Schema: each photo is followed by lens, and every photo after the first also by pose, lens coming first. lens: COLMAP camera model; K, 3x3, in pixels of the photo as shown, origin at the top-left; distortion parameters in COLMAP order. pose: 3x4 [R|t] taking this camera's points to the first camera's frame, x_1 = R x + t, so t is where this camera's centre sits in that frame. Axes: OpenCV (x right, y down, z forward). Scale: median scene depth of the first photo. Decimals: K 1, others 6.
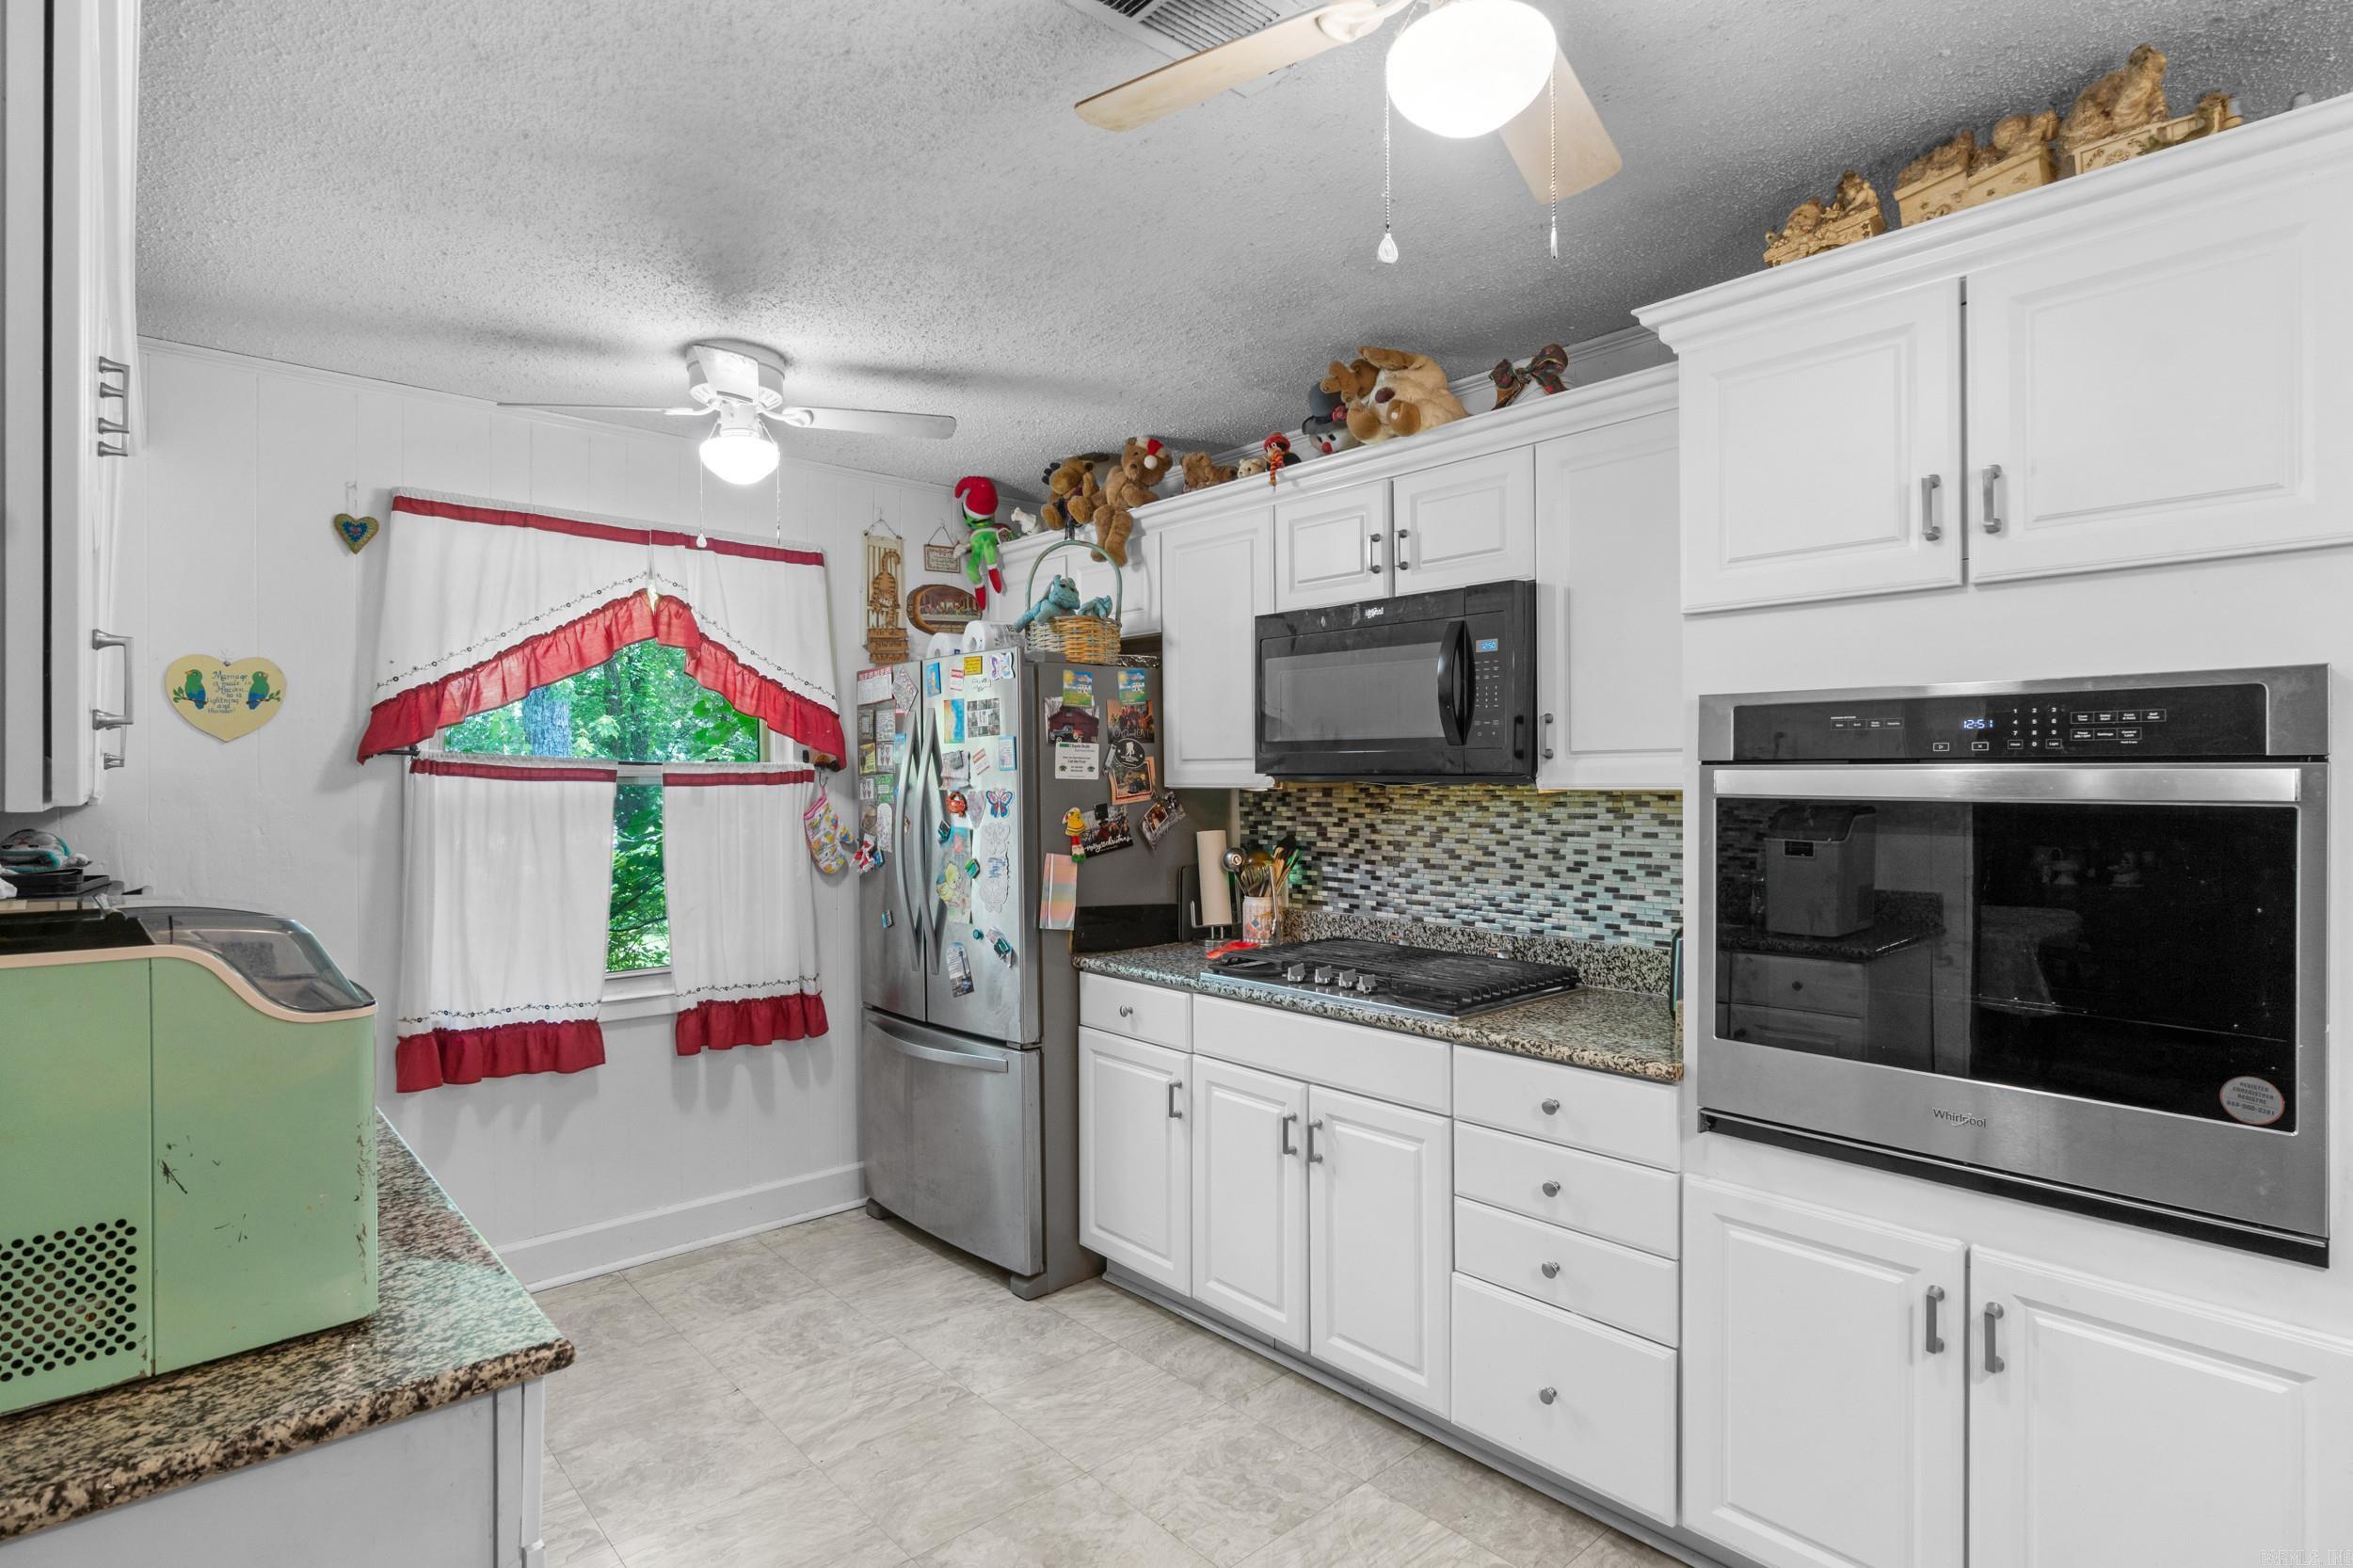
lens RADIAL K [[1178.3, 0, 1163.7], [0, 1178.3, 779.3], [0, 0, 1]] dist [-0.003426, 0.000363]
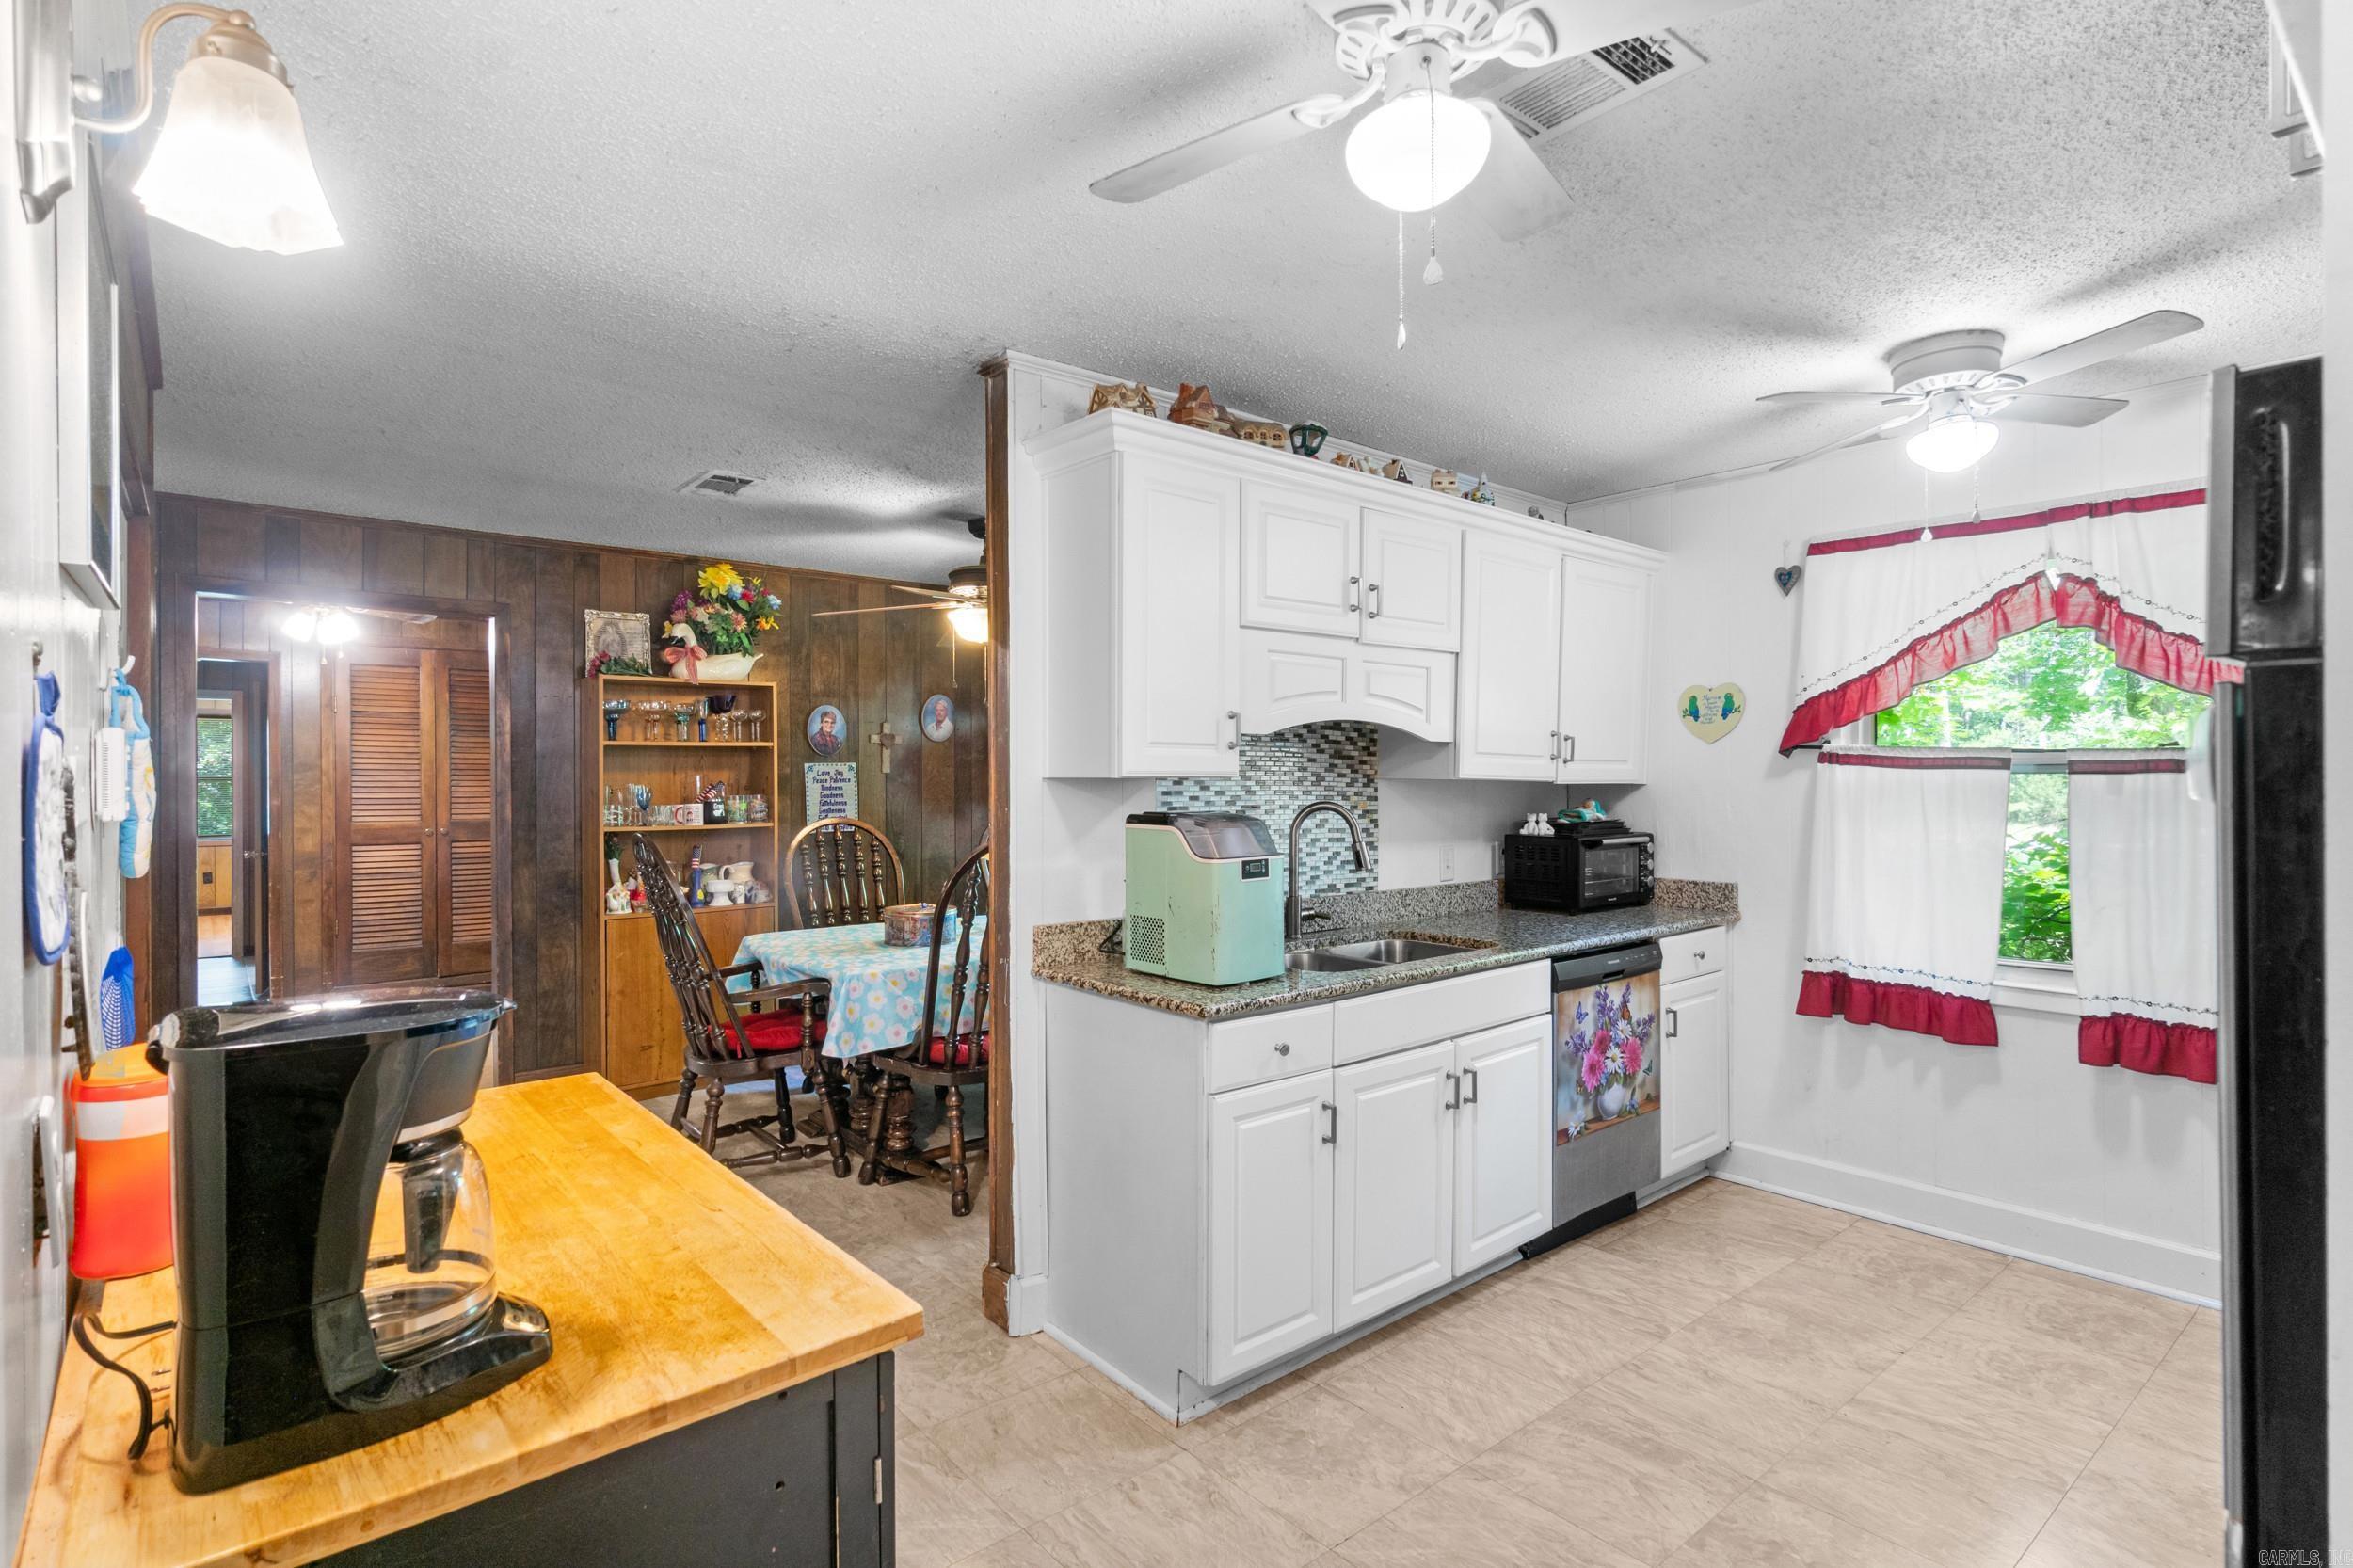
lens RADIAL K [[1167.5, 0, 1164.6], [0, 1167.5, 783.5], [0, 0, 1]] dist [0.006562, 0.000190]
pose [[-0.031537, 0.007623, -0.999474, 0.613649], [0.001613, 0.999970, 0.007576, 0.005449], [0.999501, -0.001374, -0.031548, 0.338620]]
